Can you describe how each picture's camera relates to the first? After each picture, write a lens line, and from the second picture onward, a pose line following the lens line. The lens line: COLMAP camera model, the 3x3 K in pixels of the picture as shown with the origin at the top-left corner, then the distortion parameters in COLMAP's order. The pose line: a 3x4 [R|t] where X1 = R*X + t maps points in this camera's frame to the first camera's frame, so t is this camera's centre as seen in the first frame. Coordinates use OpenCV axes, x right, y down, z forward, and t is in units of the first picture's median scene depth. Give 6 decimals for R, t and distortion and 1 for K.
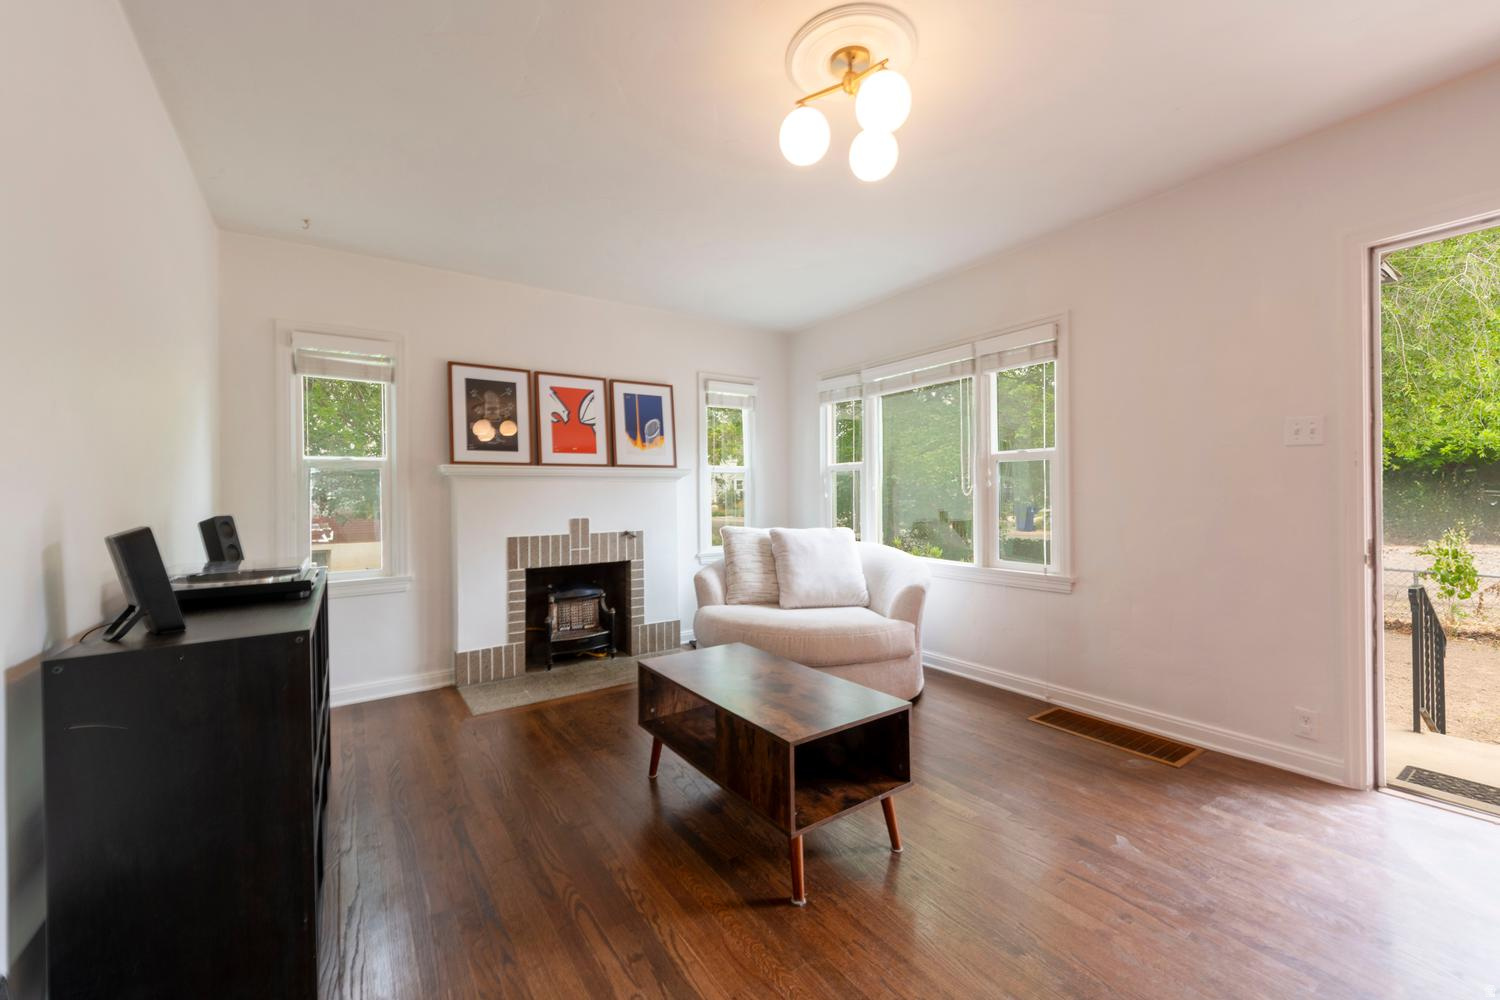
lens RADIAL K [[584.6, 0, 747.6], [0, 584.6, 494.5], [0, 0, 1]] dist [0.000531, 0.000070]
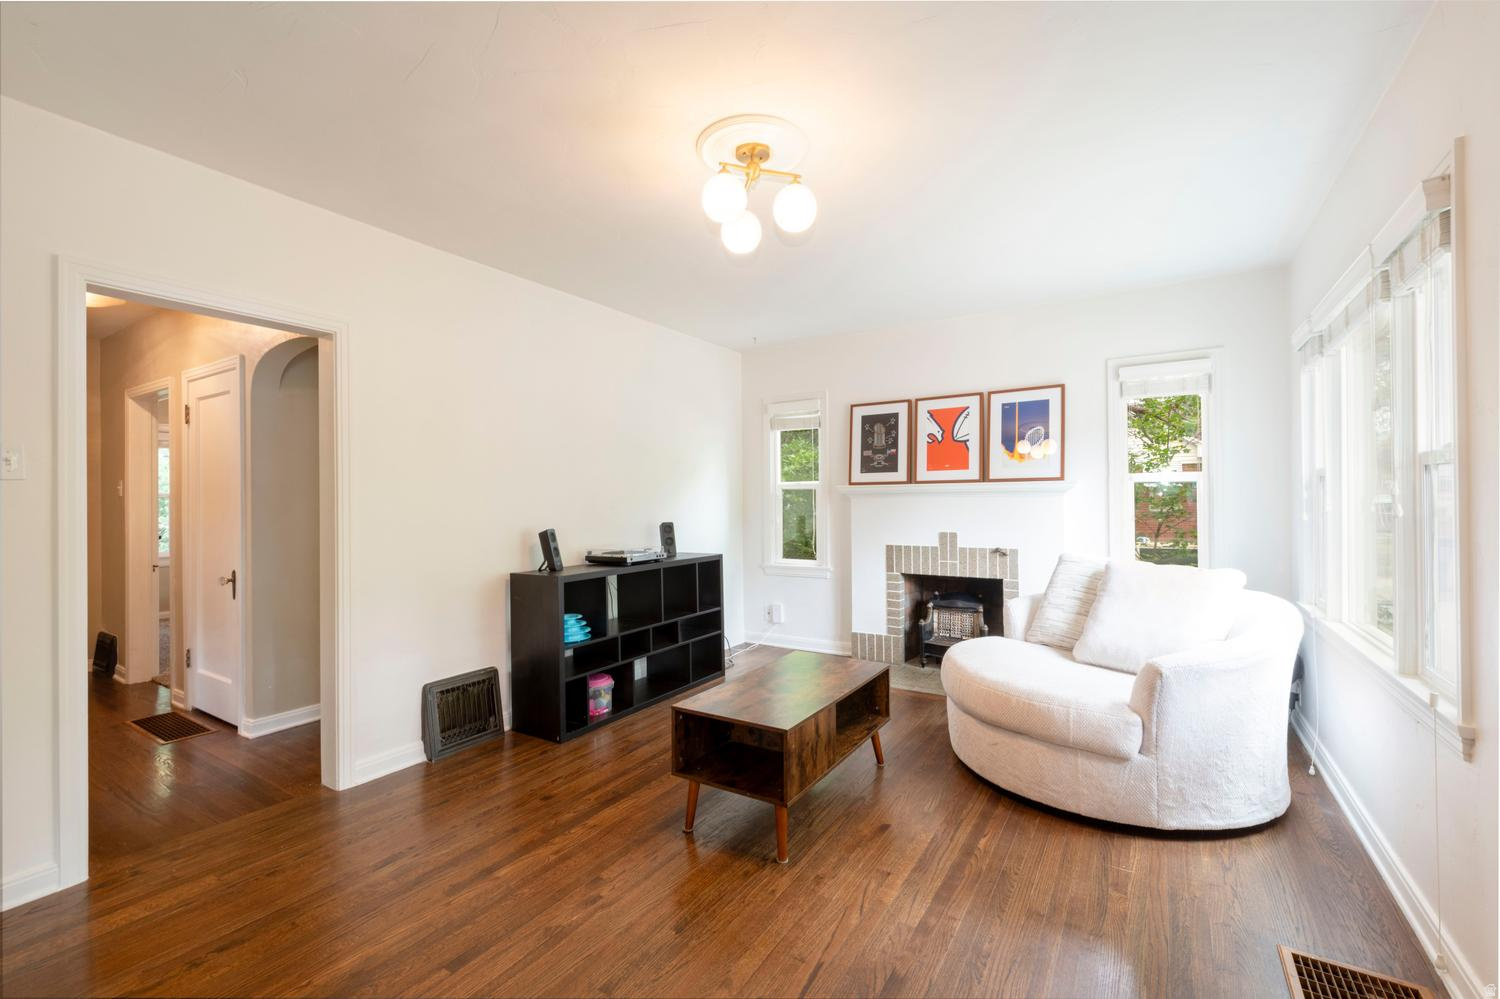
lens RADIAL K [[630.9, 0, 746.2], [0, 630.9, 496.2], [0, 0, 1]] dist [-0.000103, -0.000006]
pose [[0.379432, 0.004552, -0.925208, 0.624091], [0.006328, 0.999952, 0.007515, -0.034813], [0.925198, -0.008706, 0.379385, 0.234854]]
